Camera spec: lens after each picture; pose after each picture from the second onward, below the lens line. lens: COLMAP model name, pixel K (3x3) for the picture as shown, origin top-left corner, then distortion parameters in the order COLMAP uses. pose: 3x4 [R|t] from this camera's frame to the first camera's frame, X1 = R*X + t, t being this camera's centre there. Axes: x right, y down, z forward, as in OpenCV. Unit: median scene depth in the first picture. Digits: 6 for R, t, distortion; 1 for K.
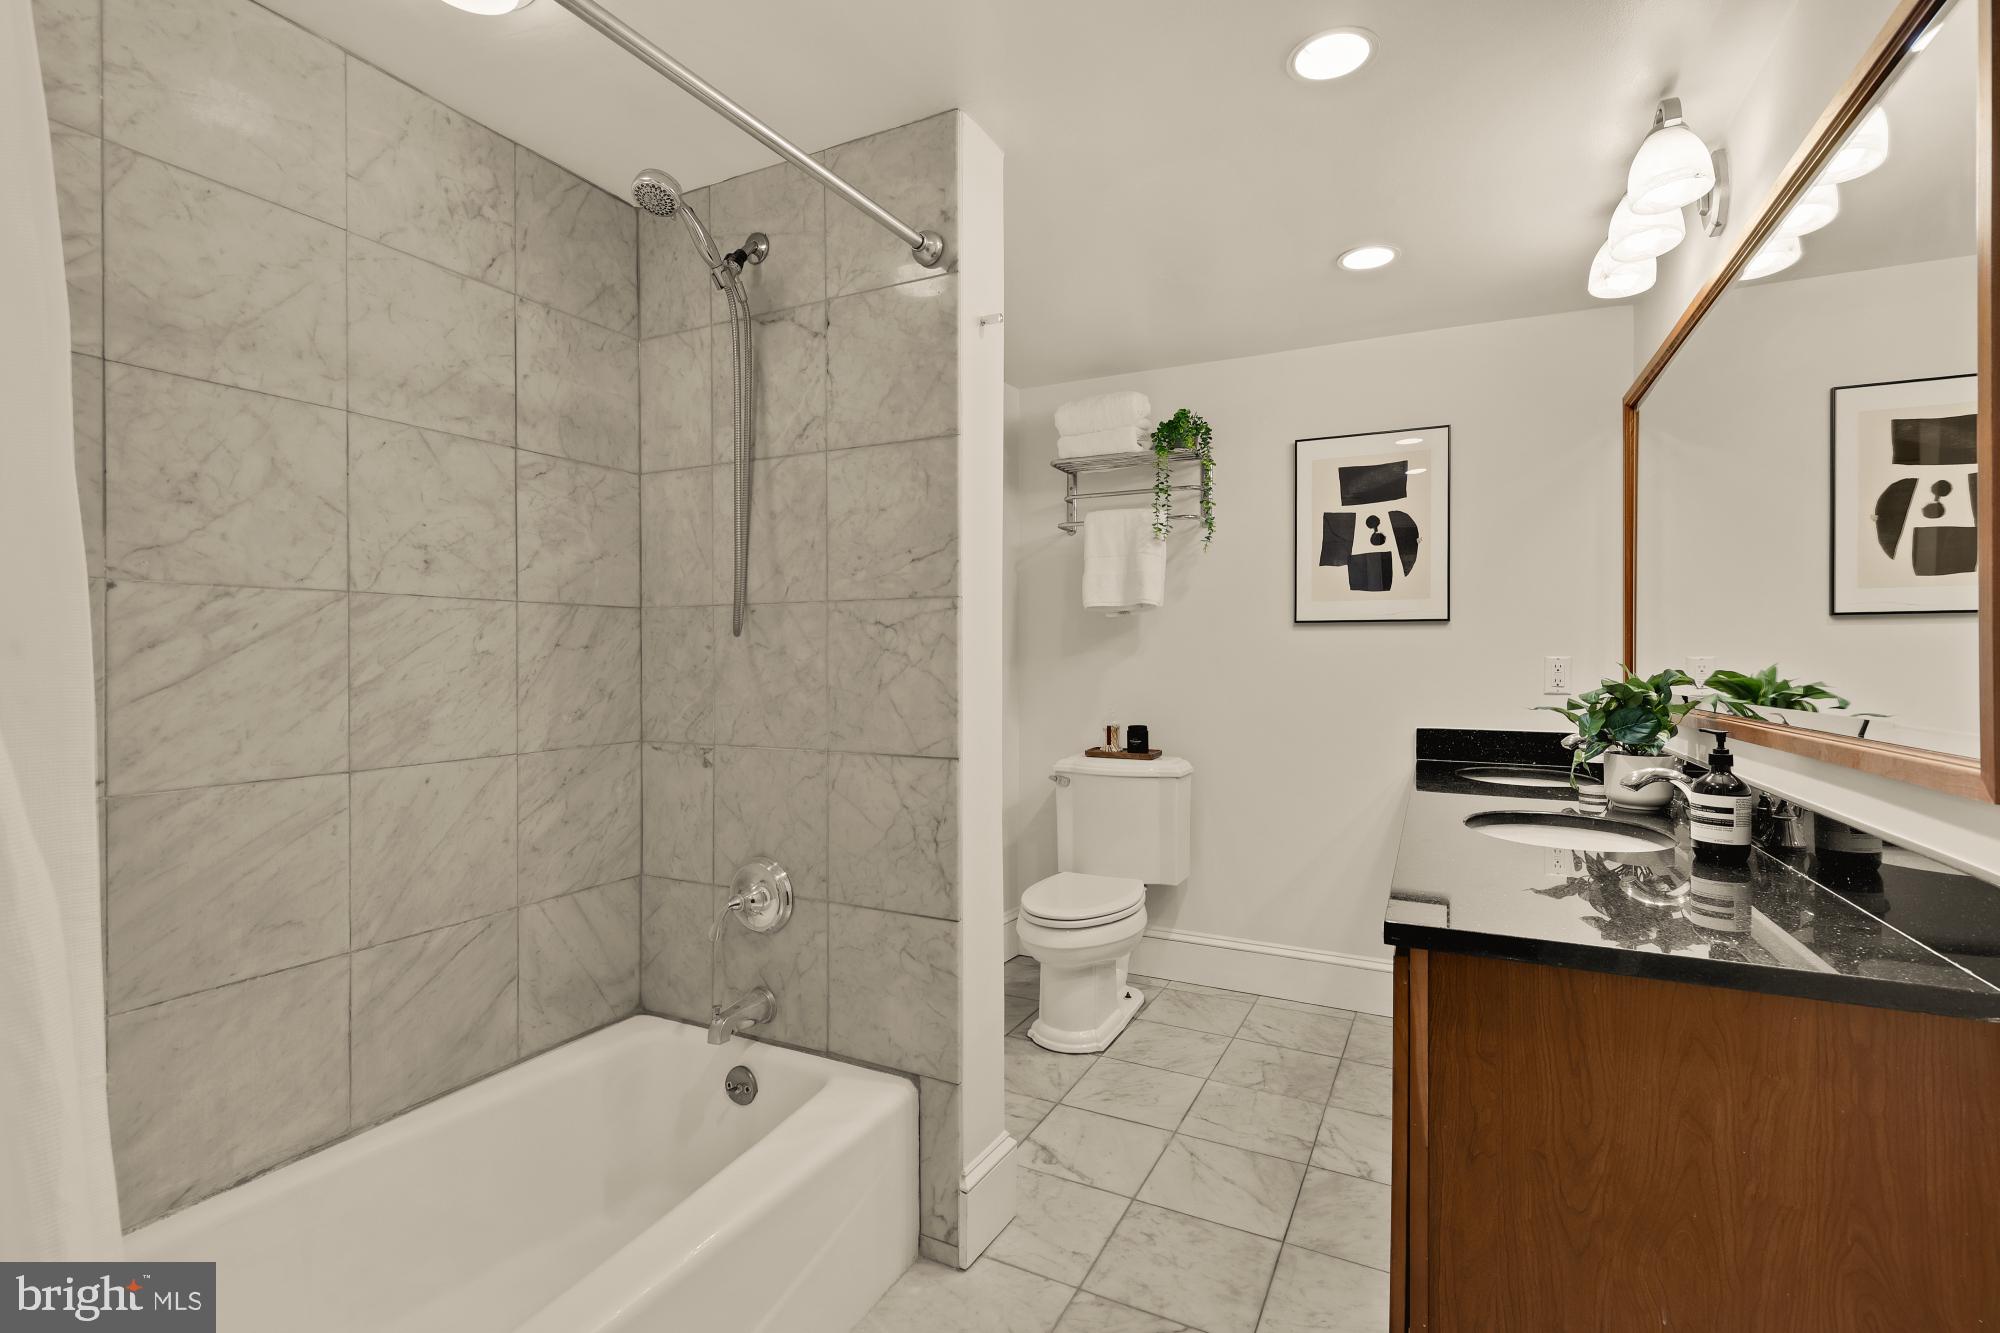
lens RADIAL K [[903.5, 0, 1005.7], [0, 903.5, 653.6], [0, 0, 1]] dist [0.019380, -0.006331]
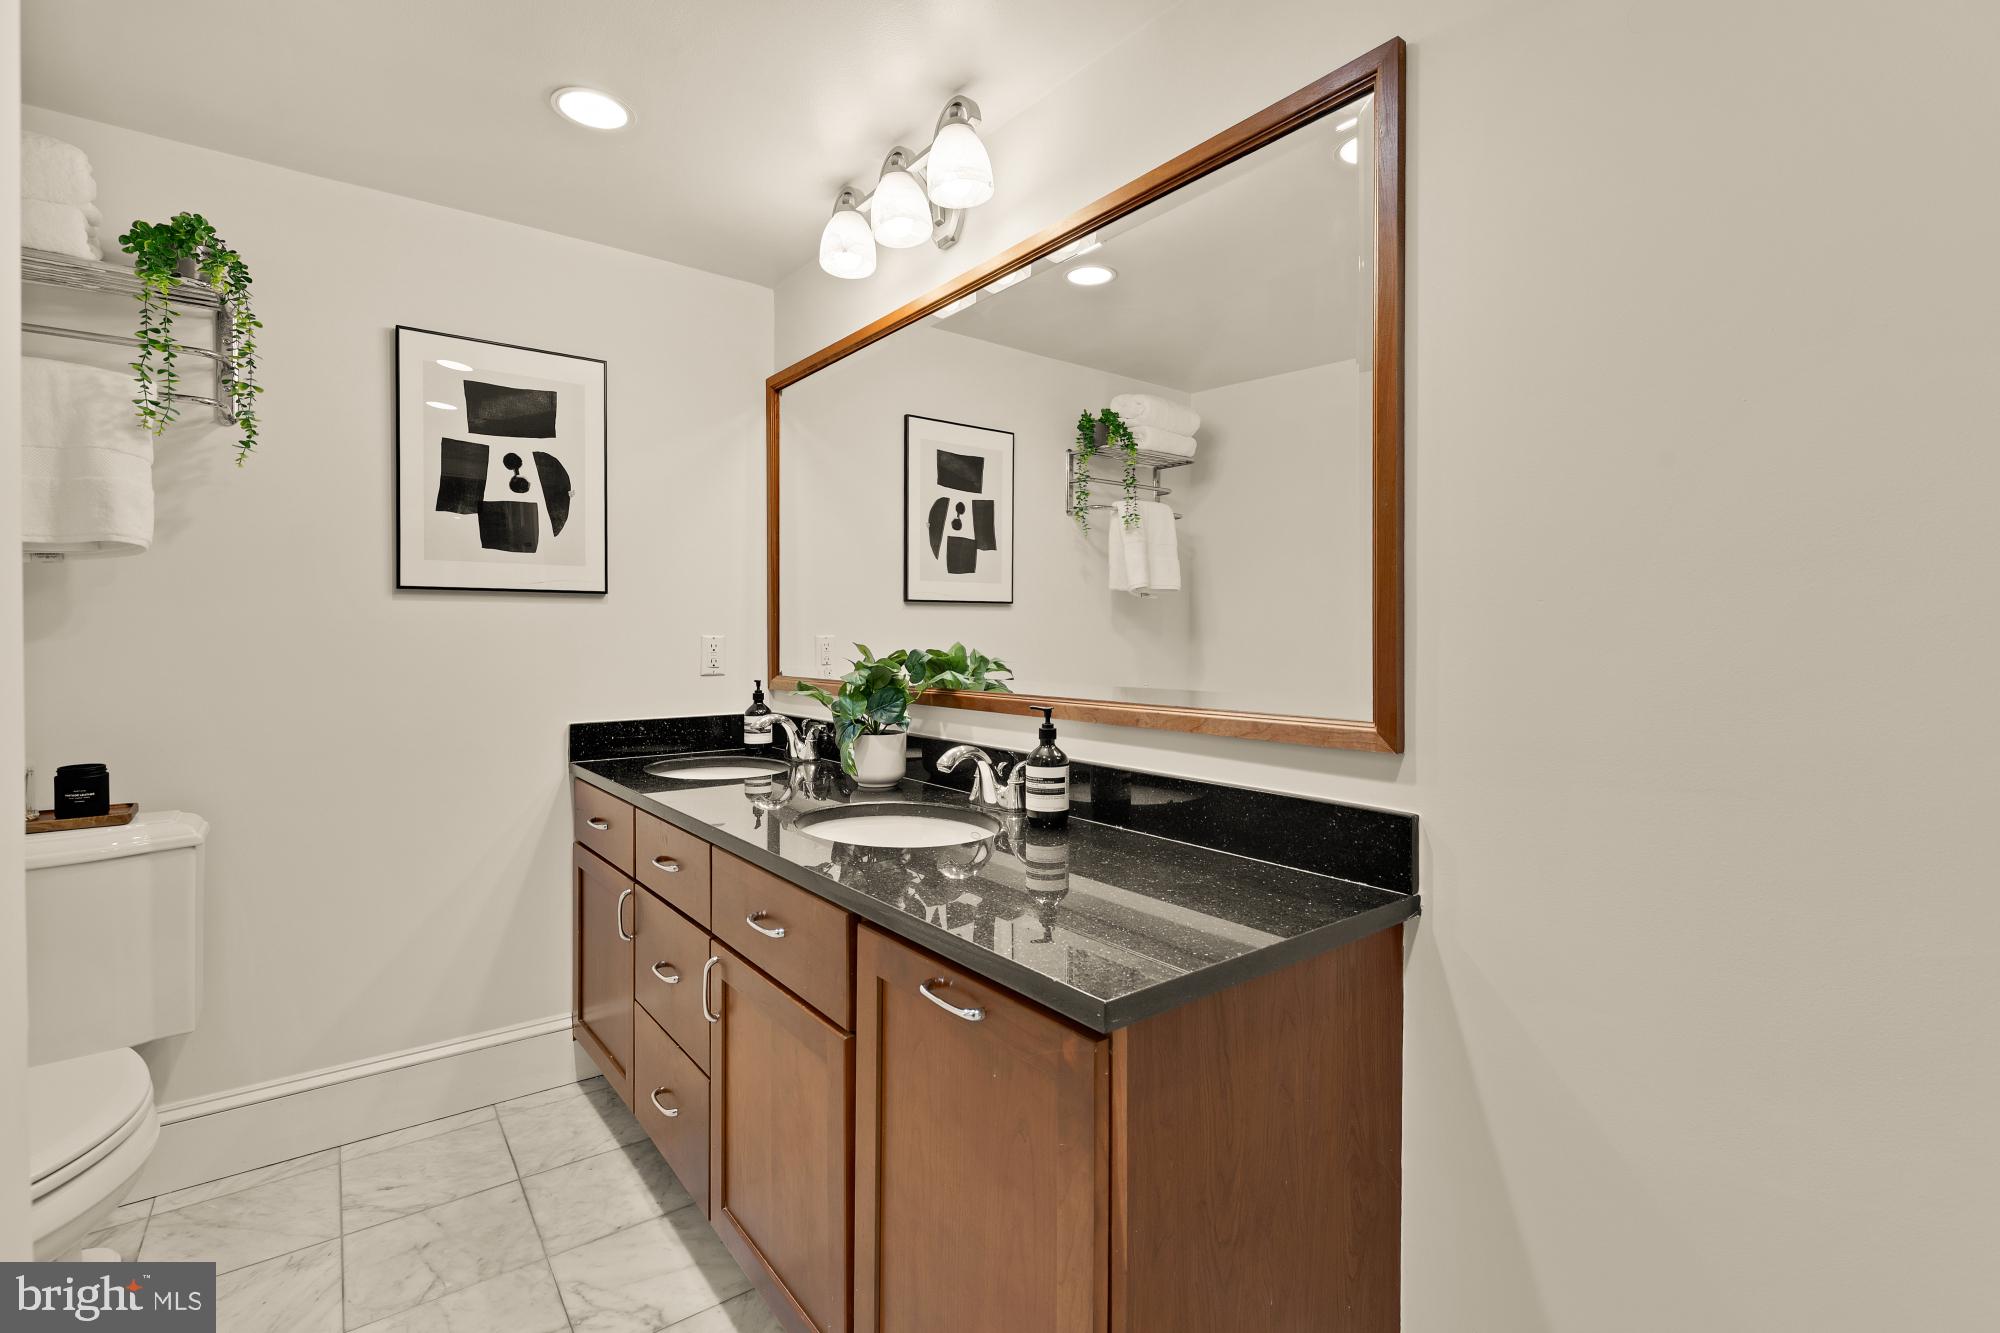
lens RADIAL K [[915.1, 0, 994.6], [0, 915.1, 638.0], [0, 0, 1]] dist [0.017267, -0.008275]
pose [[0.448749, -0.007368, 0.893628, -0.140118], [-0.003767, 0.999942, 0.010136, -0.006043], [-0.893650, -0.007915, 0.448695, 0.355107]]
